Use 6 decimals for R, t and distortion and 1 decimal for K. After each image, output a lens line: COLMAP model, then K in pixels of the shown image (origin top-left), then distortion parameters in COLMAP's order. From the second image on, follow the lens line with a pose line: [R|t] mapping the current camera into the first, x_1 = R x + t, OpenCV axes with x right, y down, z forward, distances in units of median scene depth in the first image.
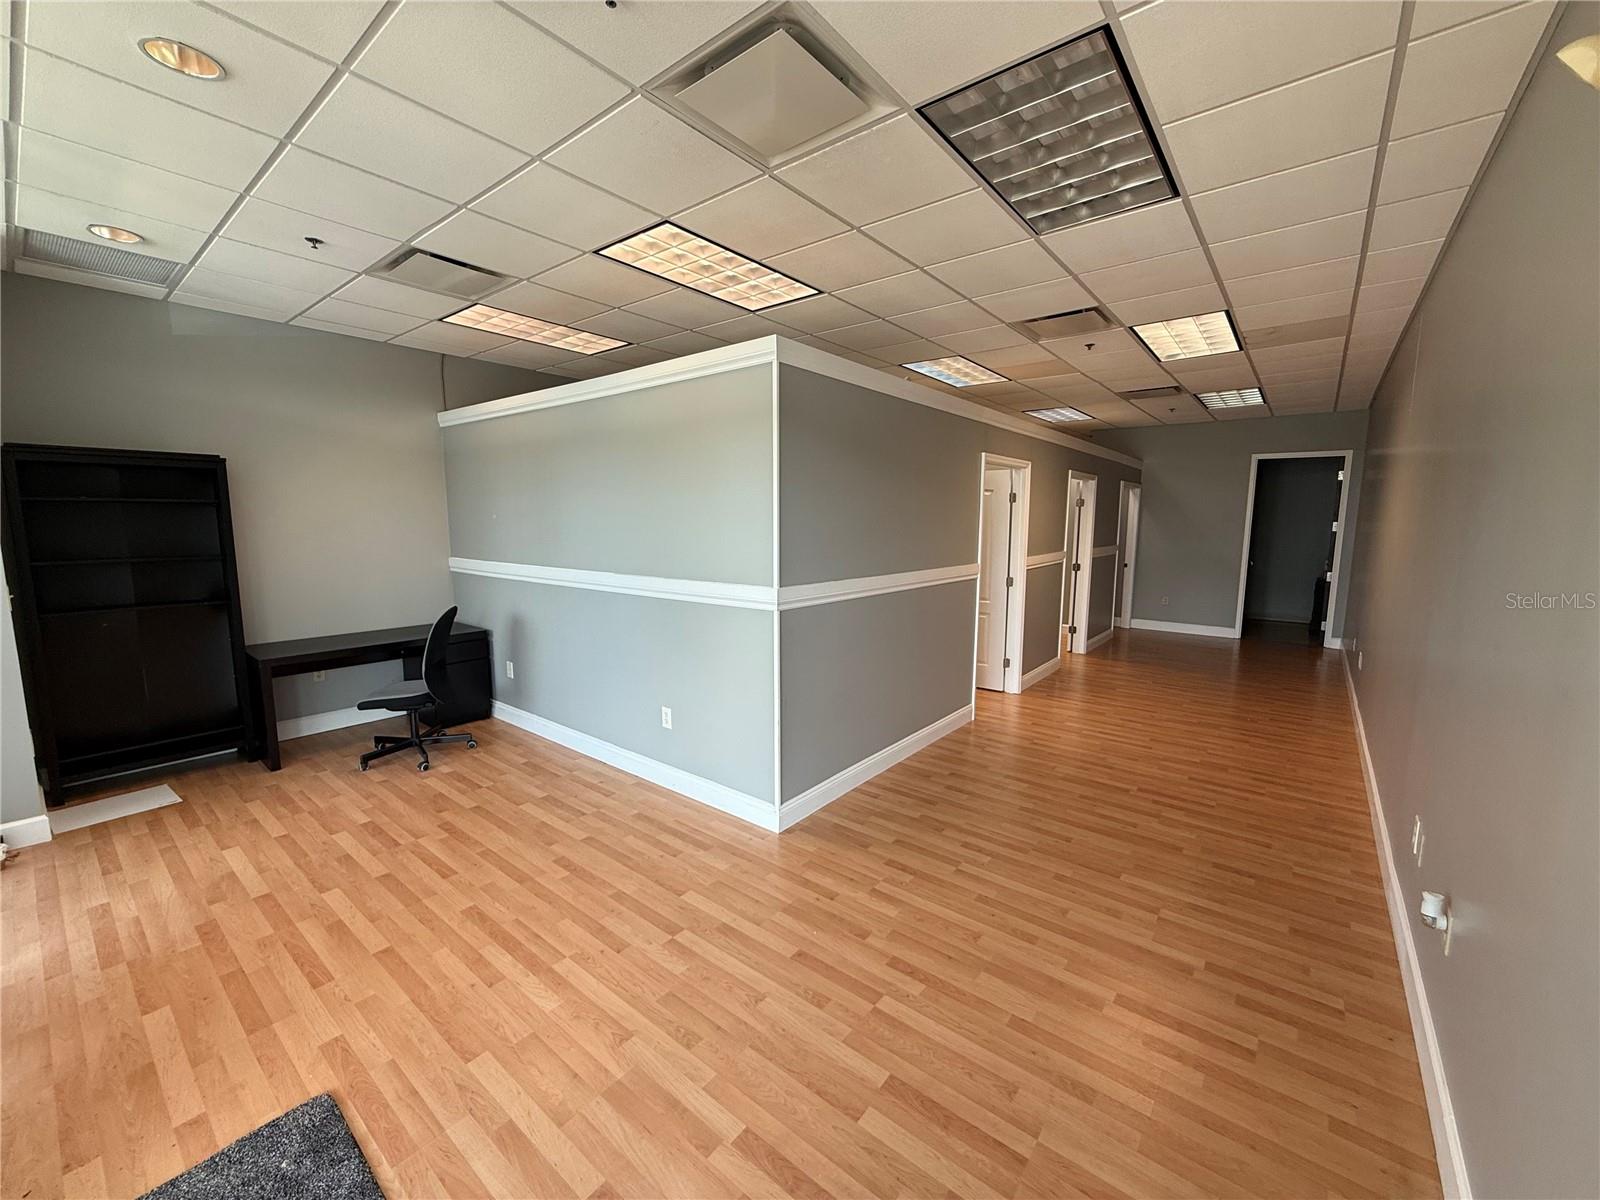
lens RADIAL K [[634.4, 0, 798.2], [0, 634.4, 598.9], [0, 0, 1]] dist [-0.000379, -0.000395]
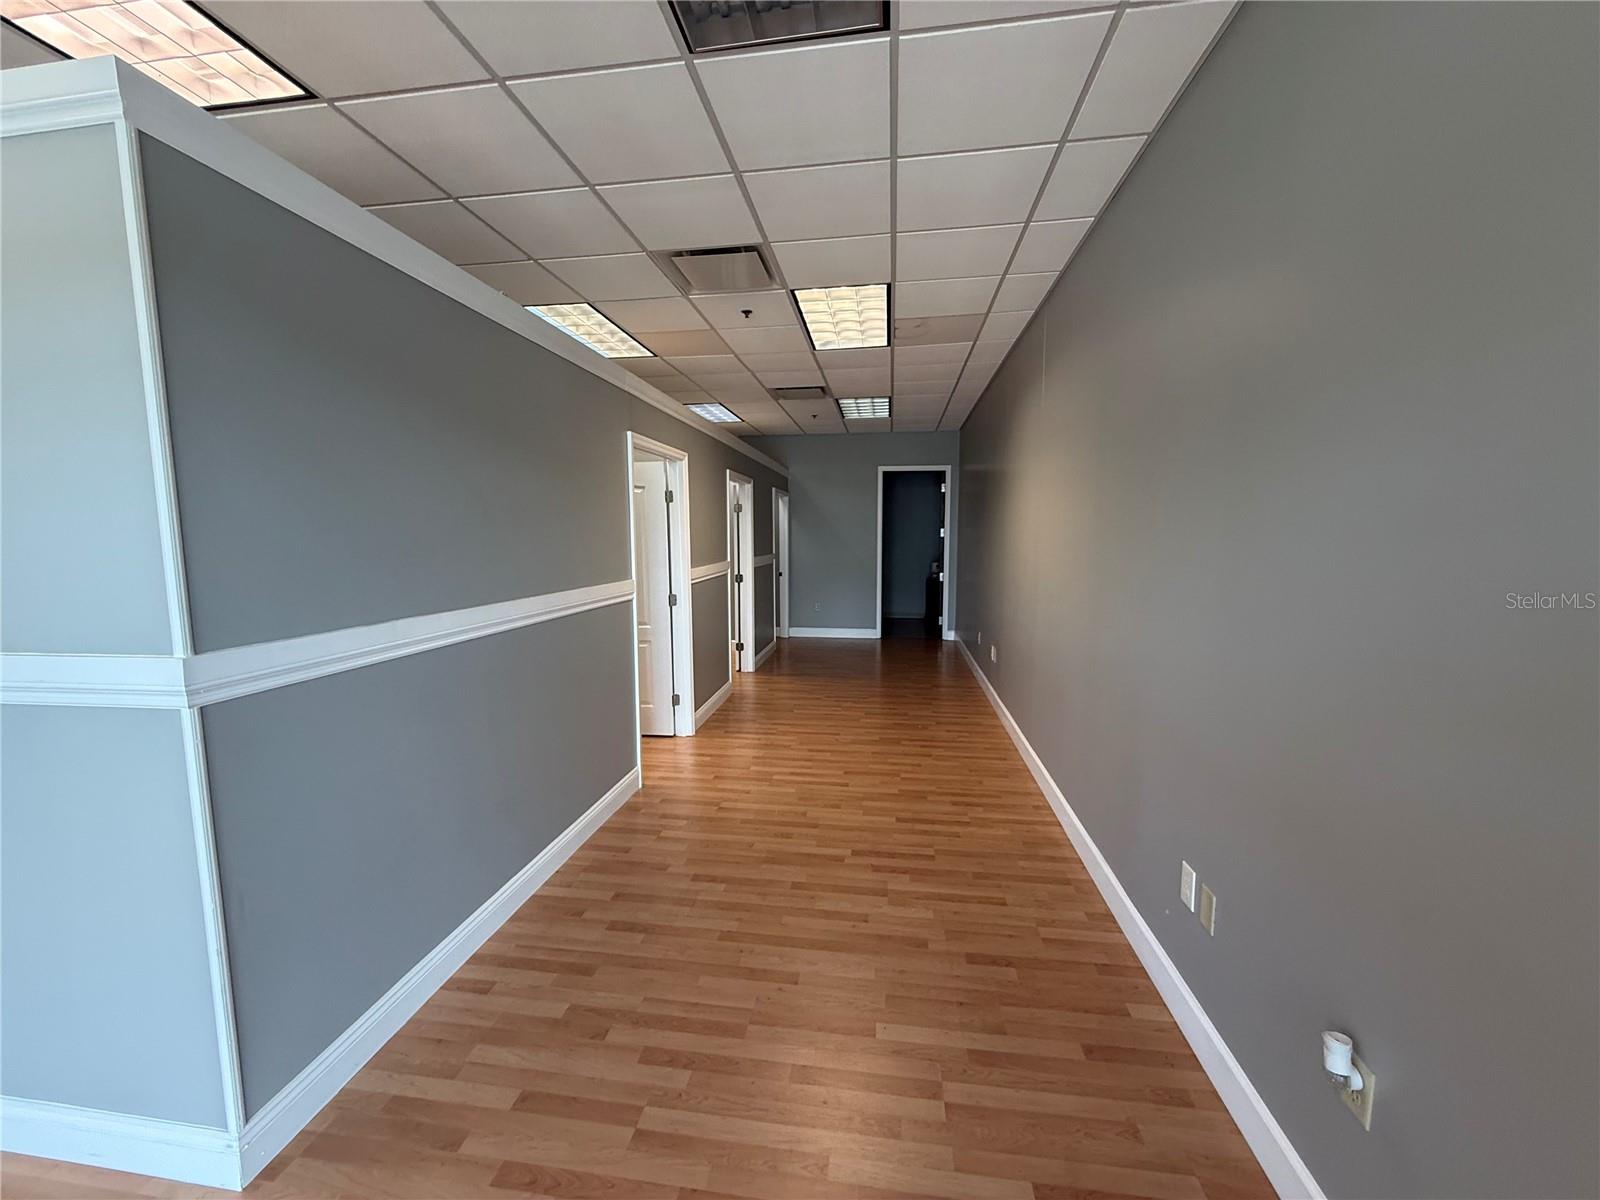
lens RADIAL K [[634.4, 0, 794.0], [0, 634.4, 599.4], [0, 0, 1]] dist [-0.000379, -0.000395]
pose [[0.863531, -0.060452, 0.500660, 0.067634], [0.072455, 0.997361, -0.004544, -0.013927], [-0.499064, 0.040199, 0.865632, 0.243018]]
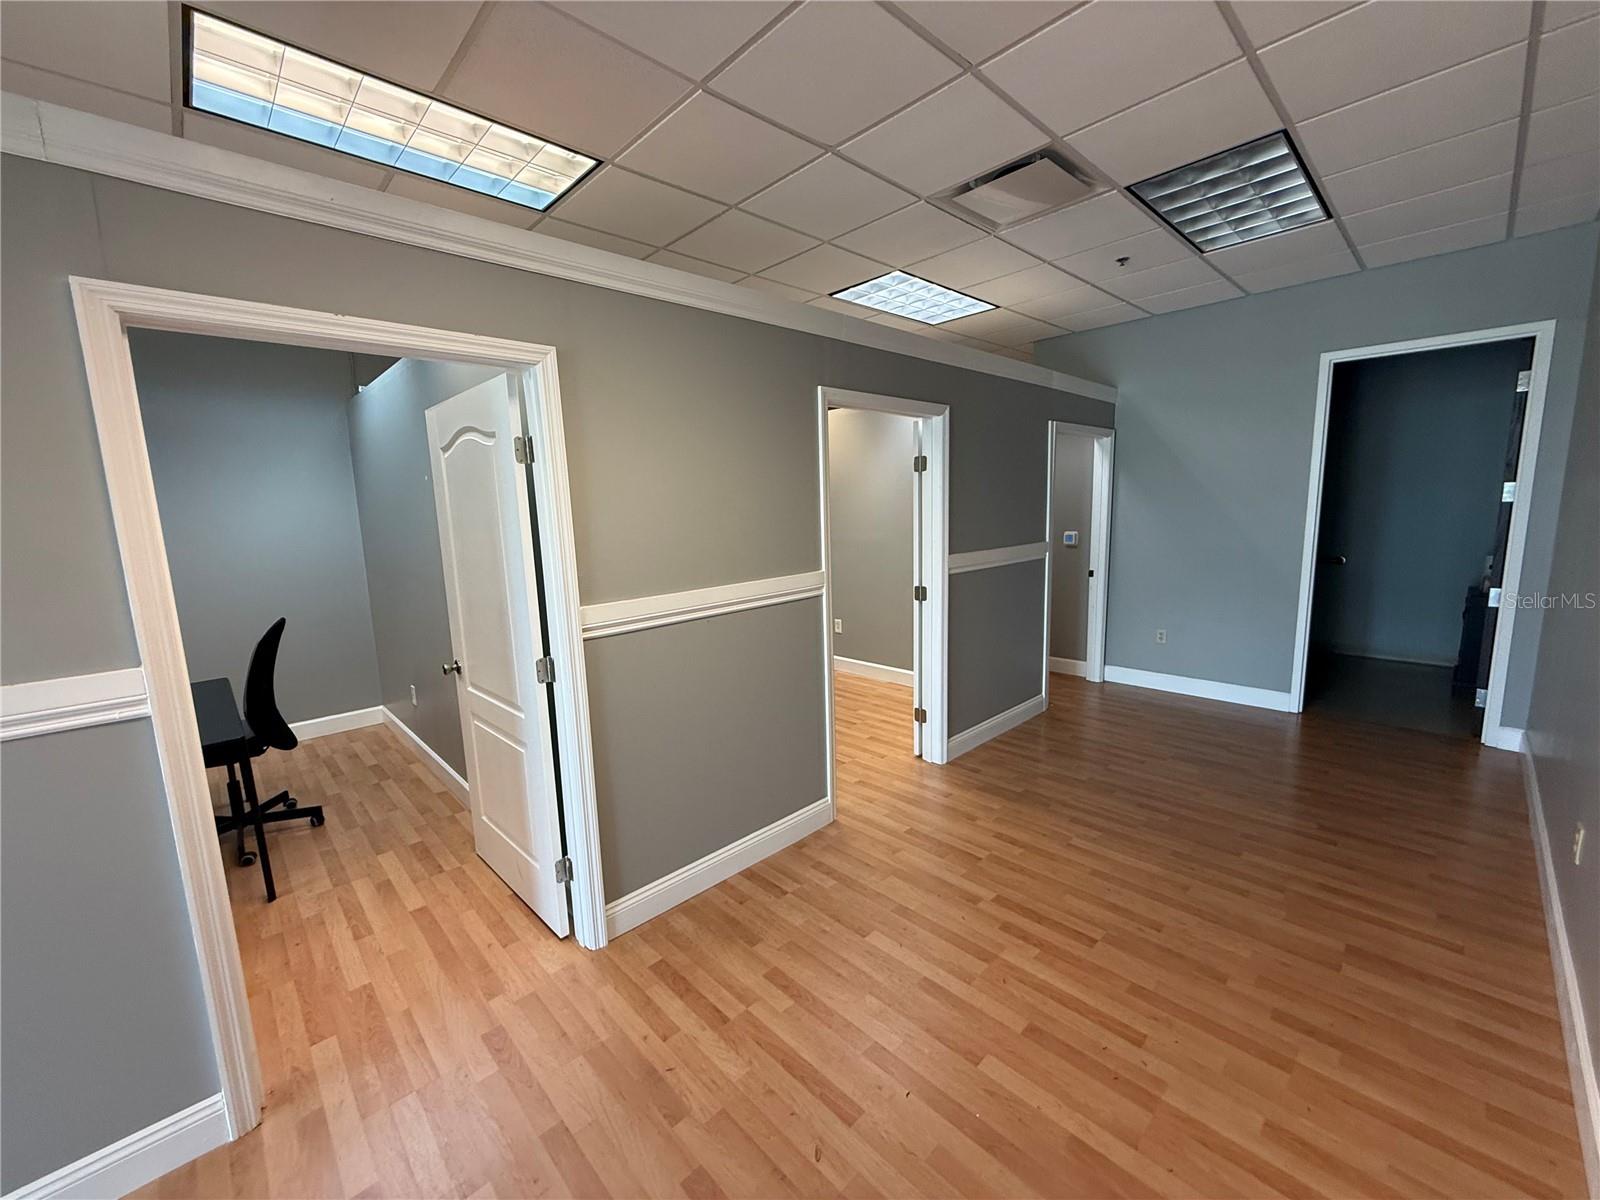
lens RADIAL K [[634.4, 0, 789.9], [0, 634.4, 601.9], [0, 0, 1]] dist [-0.000379, -0.000395]
pose [[0.990351, -0.016629, -0.137580, 0.582300], [0.019729, 0.999581, 0.021203, -0.080230], [0.137170, -0.023713, 0.990264, 0.701874]]
